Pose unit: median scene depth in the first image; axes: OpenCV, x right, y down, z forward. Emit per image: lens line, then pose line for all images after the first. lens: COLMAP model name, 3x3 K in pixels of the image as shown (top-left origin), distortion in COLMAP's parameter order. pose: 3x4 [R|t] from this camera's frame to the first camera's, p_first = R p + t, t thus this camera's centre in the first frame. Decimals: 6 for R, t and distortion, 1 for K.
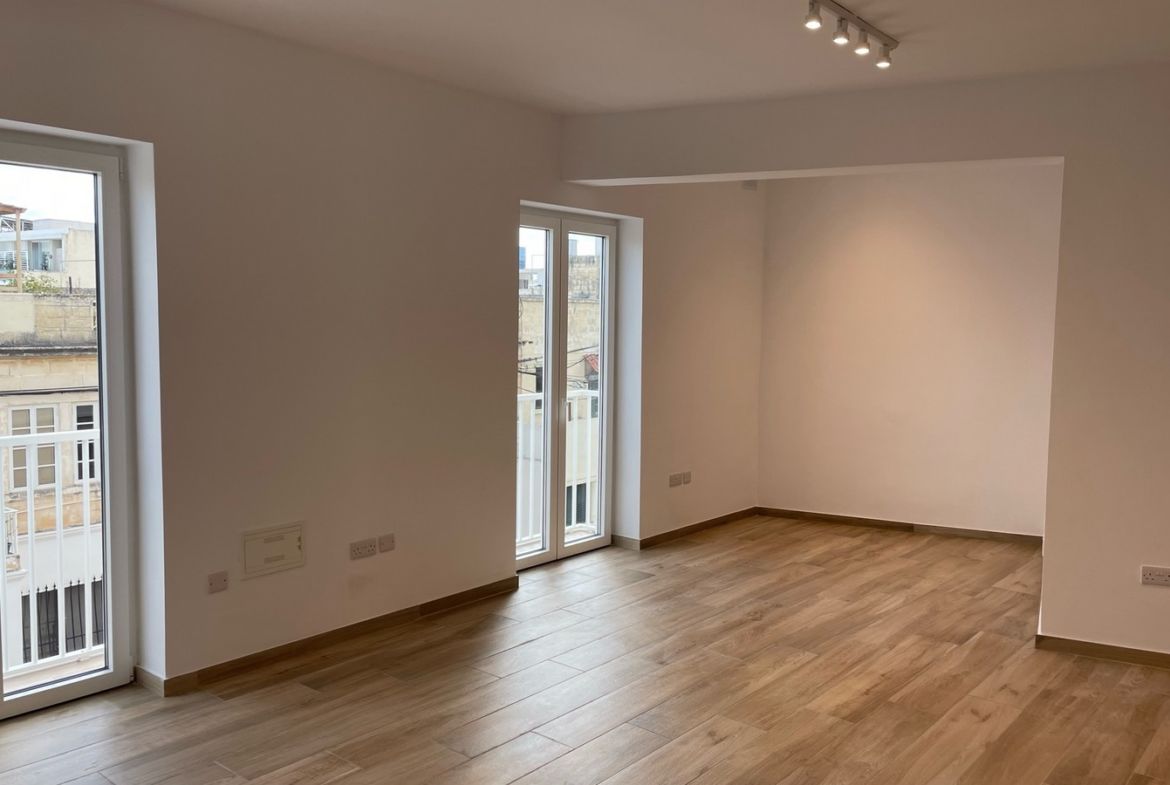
lens RADIAL K [[936.6, 0, 580.3], [0, 936.6, 389.1], [0, 0, 1]] dist [0.018615, -0.014274]
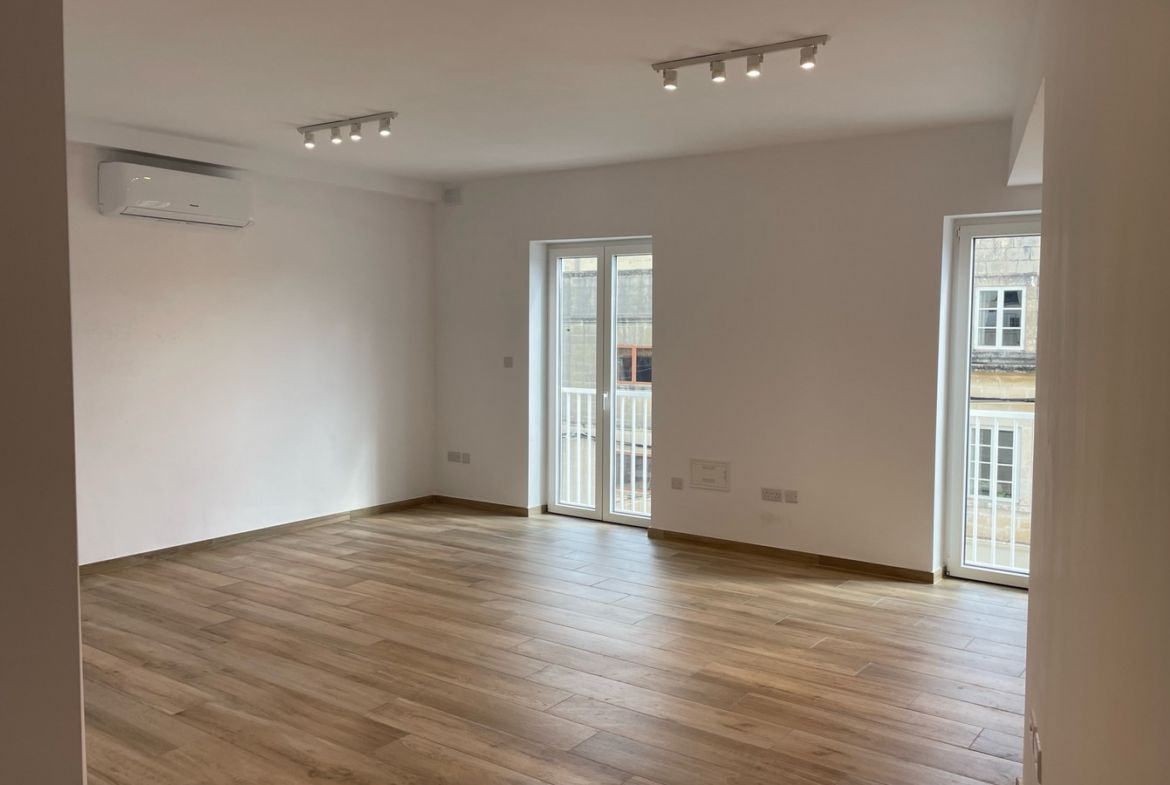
lens RADIAL K [[936.6, 0, 583.8], [0, 936.6, 390.6], [0, 0, 1]] dist [0.018615, -0.014274]
pose [[0.077737, 0.055333, -0.995437, 1.032582], [-0.085734, 0.995131, 0.048621, -0.022792], [0.993281, 0.081563, 0.082102, 0.559824]]
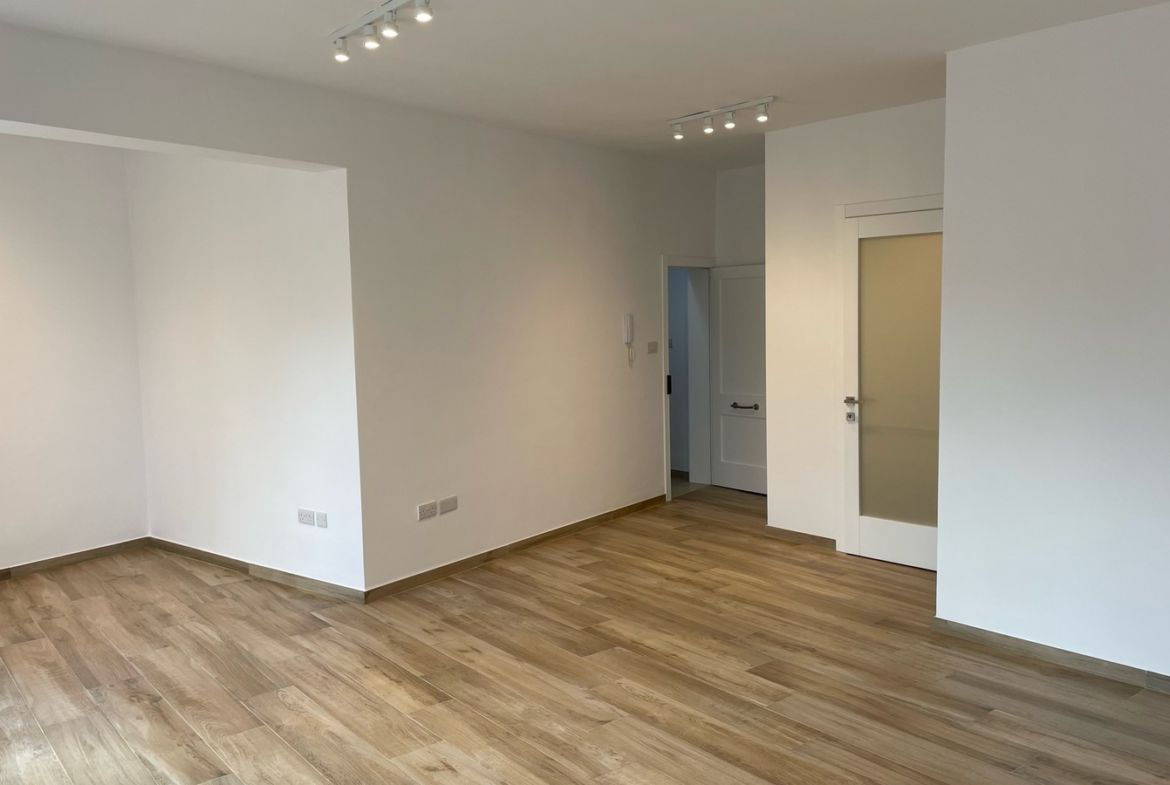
lens RADIAL K [[936.6, 0, 584.1], [0, 936.6, 391.9], [0, 0, 1]] dist [0.018615, -0.014274]
pose [[0.176536, -0.107419, 0.978415, -0.498163], [0.105045, 0.990406, 0.089783, -0.045915], [-0.978673, 0.086928, 0.186127, 0.470807]]
